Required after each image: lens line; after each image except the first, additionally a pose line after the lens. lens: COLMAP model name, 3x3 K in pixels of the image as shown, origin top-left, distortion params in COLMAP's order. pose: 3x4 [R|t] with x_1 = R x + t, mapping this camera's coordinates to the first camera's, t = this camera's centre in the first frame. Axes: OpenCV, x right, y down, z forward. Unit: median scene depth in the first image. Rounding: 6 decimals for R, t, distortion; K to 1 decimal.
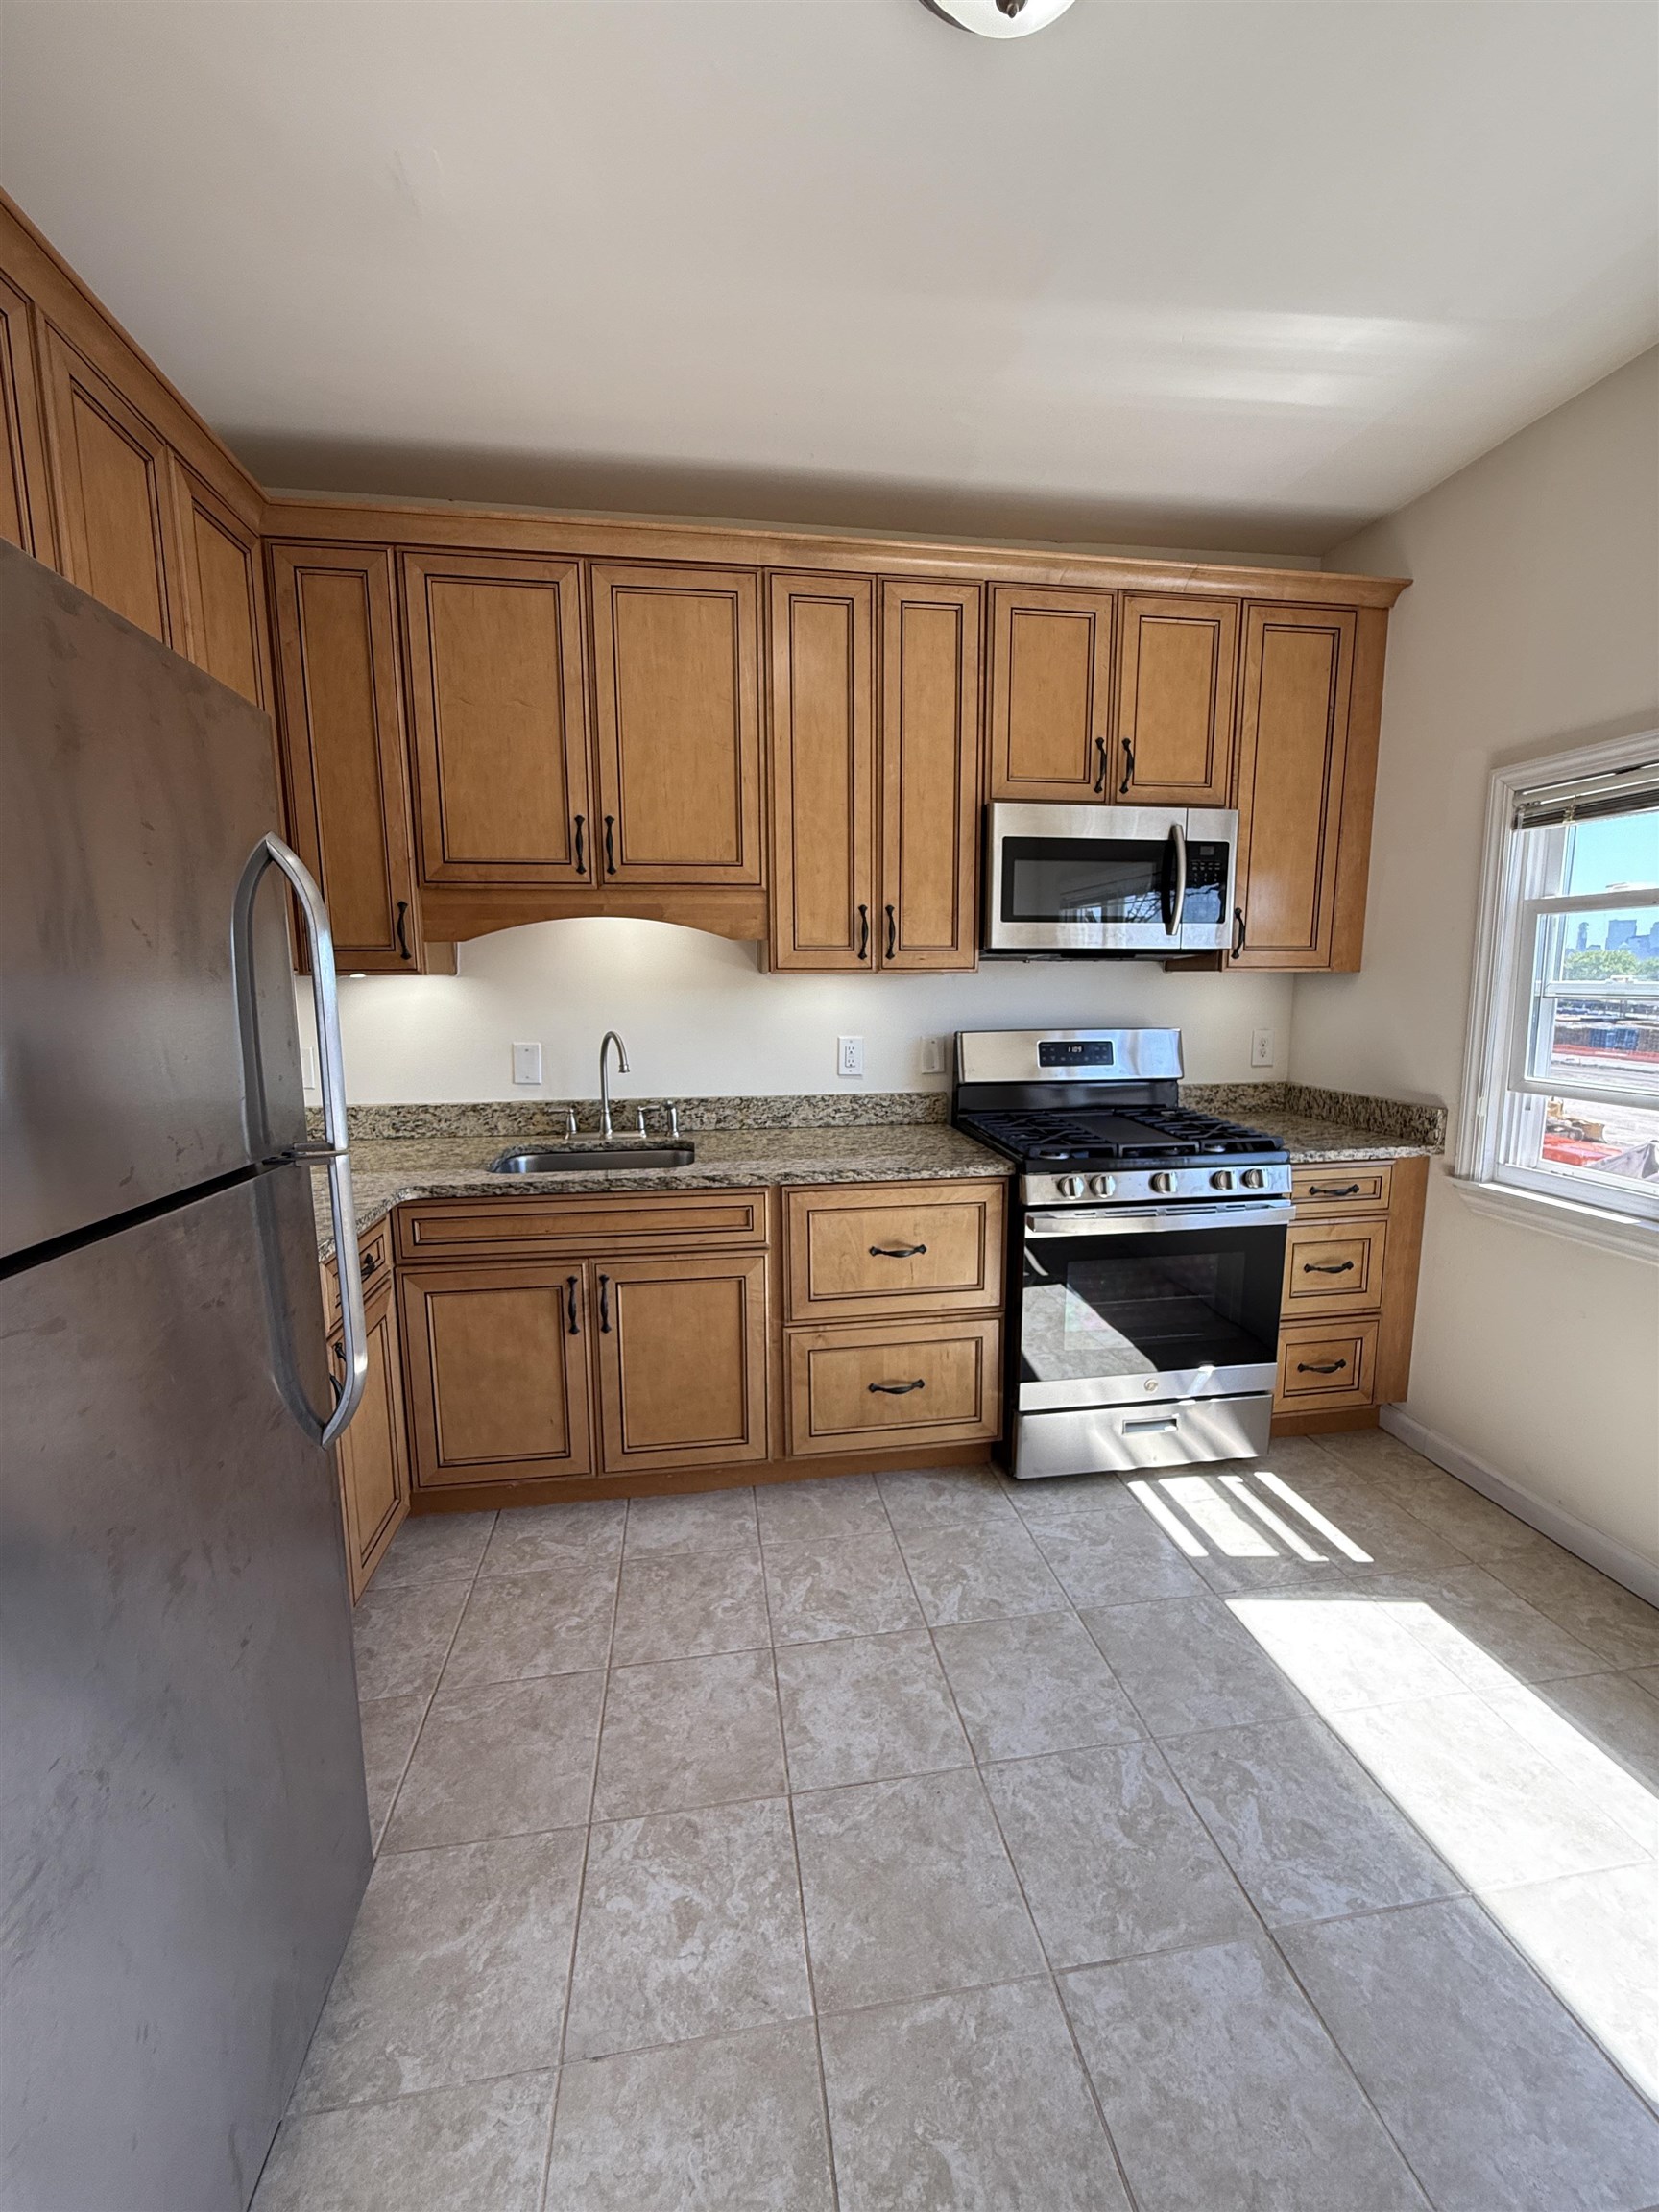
lens RADIAL K [[885.8, 0, 833.2], [0, 885.8, 1103.6], [0, 0, 1]] dist [-0.003686, 0.000303]
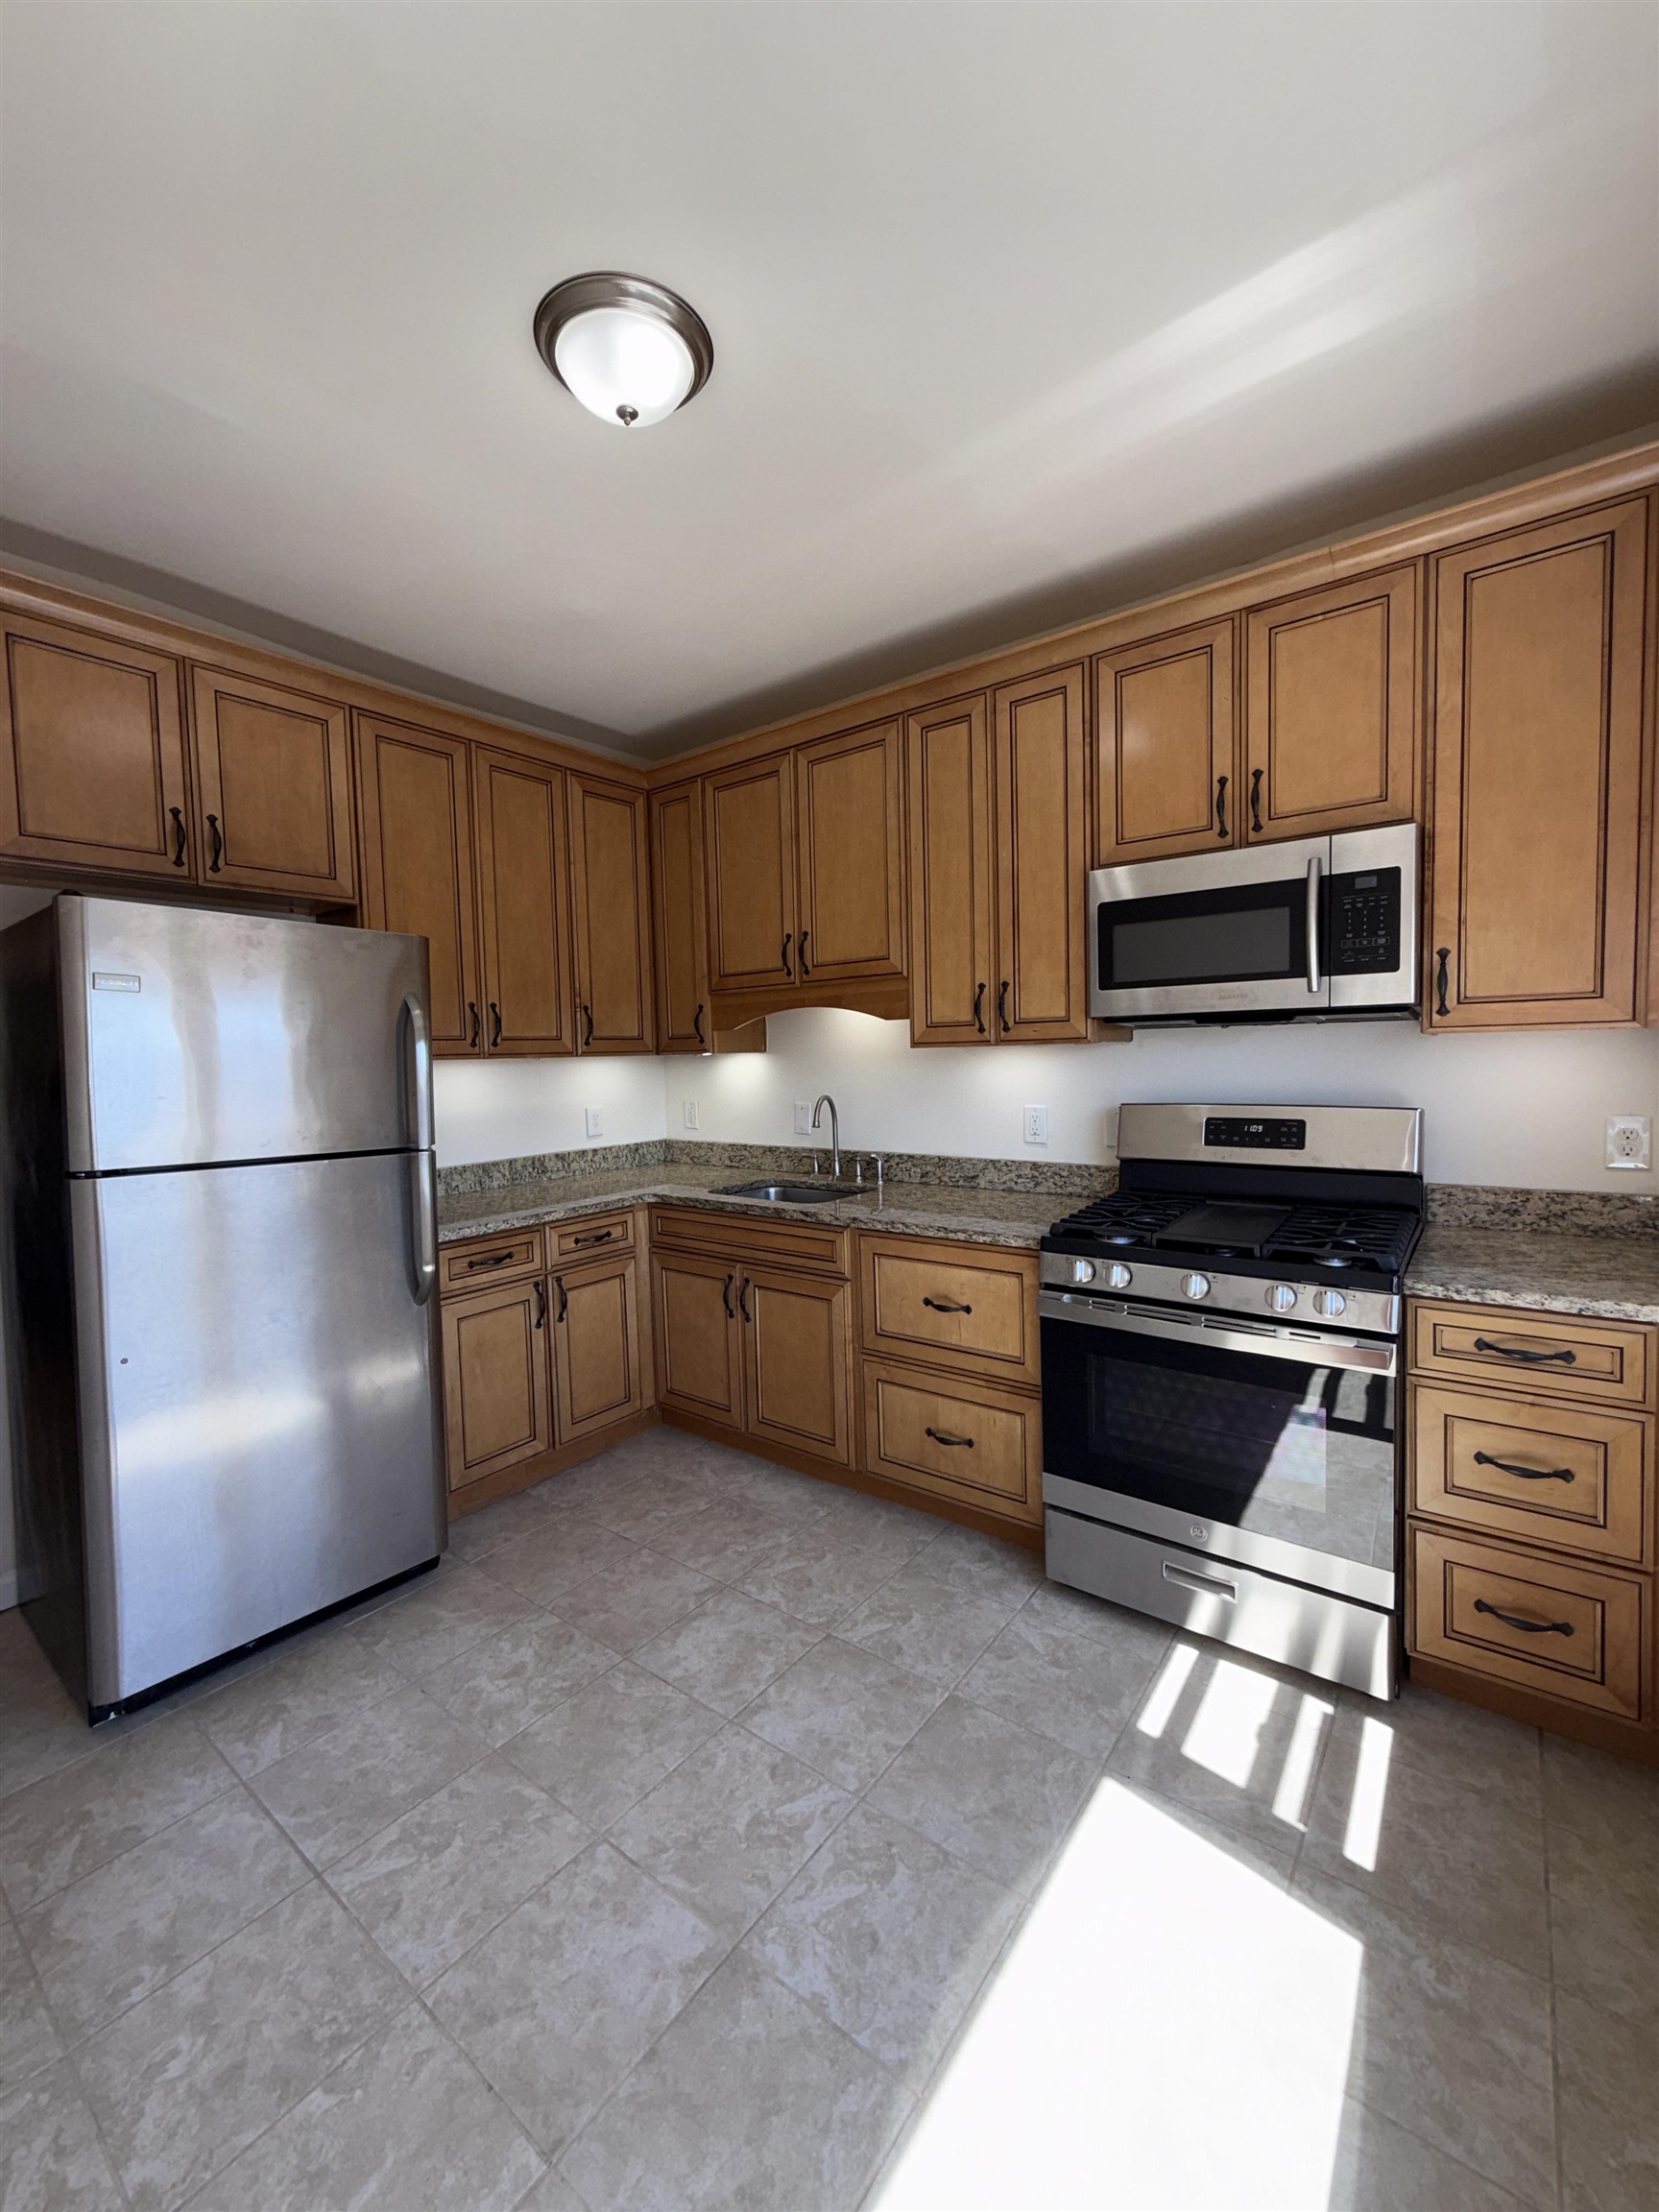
lens RADIAL K [[885.8, 0, 829.1], [0, 885.8, 1103.1], [0, 0, 1]] dist [-0.003686, 0.000303]
pose [[0.687696, 0.027941, -0.725461, 0.731810], [-0.081230, 0.995946, -0.038643, -0.023437], [0.721440, 0.085504, 0.687178, 0.145538]]
